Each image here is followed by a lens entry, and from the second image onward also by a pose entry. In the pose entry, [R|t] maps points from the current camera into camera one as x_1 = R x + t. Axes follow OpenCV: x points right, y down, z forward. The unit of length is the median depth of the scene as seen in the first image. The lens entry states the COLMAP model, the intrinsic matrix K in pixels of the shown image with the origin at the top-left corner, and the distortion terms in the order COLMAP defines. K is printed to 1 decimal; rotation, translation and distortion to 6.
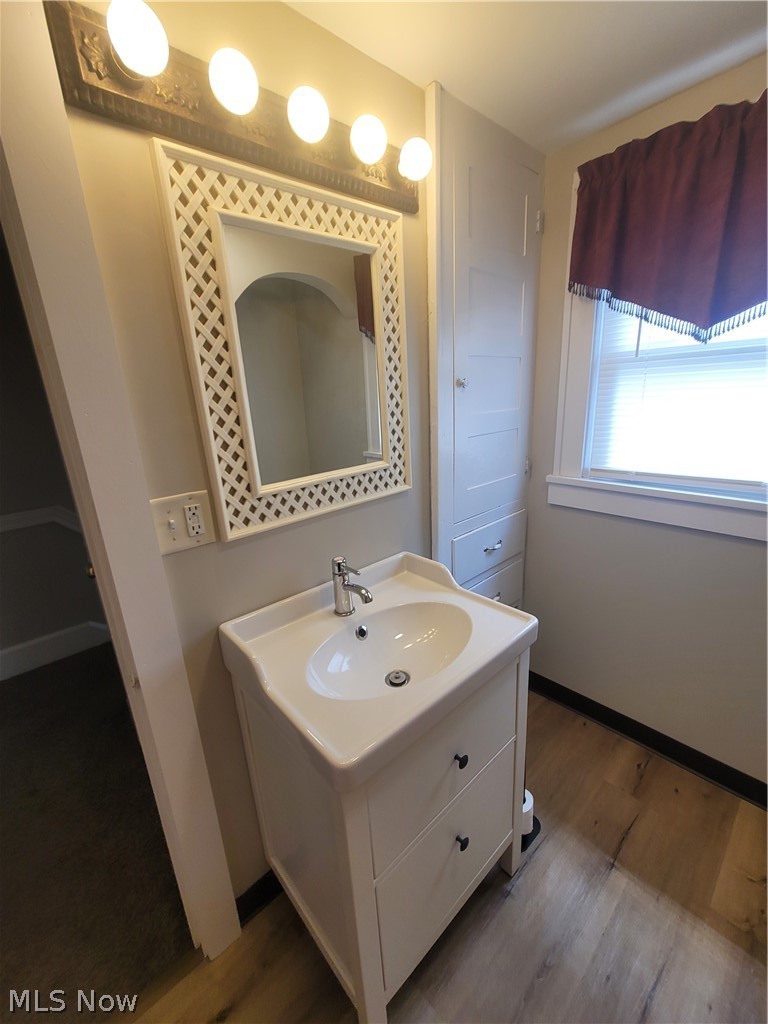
lens RADIAL K [[414.8, 0, 385.9], [0, 414.8, 512.8], [0, 0, 1]] dist [-0.000641, -0.000434]
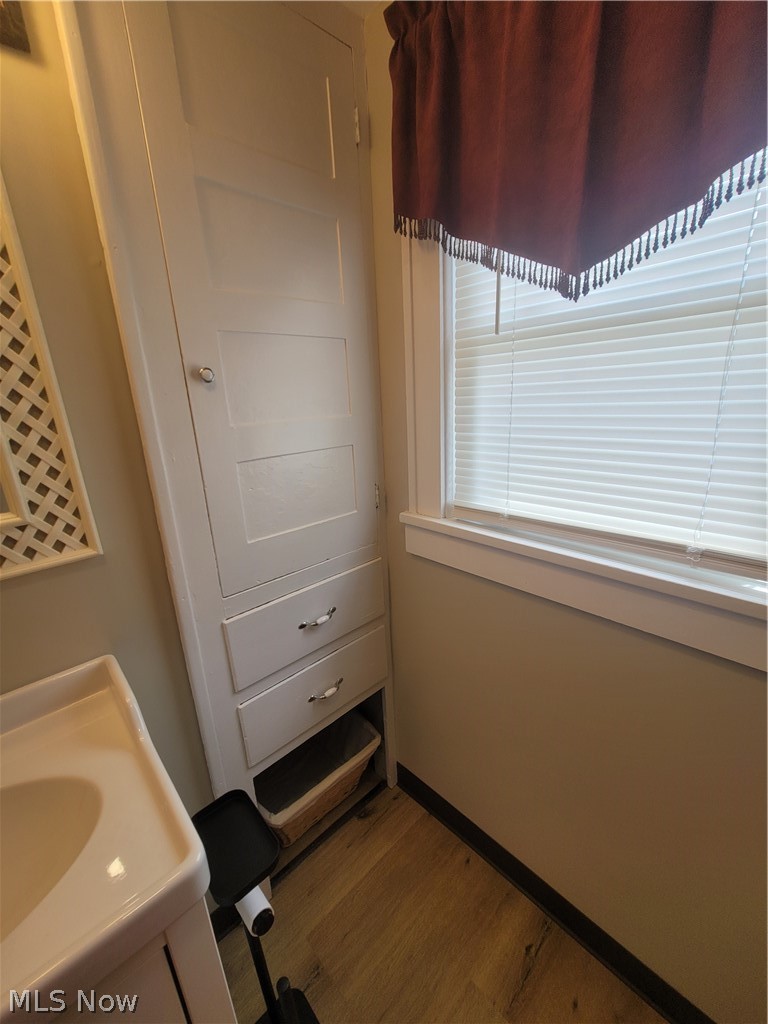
lens RADIAL K [[414.8, 0, 382.0], [0, 414.8, 514.2], [0, 0, 1]] dist [-0.000641, -0.000434]
pose [[0.999941, -0.002433, 0.010607, 0.399409], [0.002468, 0.999992, -0.003255, -0.097989], [-0.010599, 0.003281, 0.999938, 0.357791]]
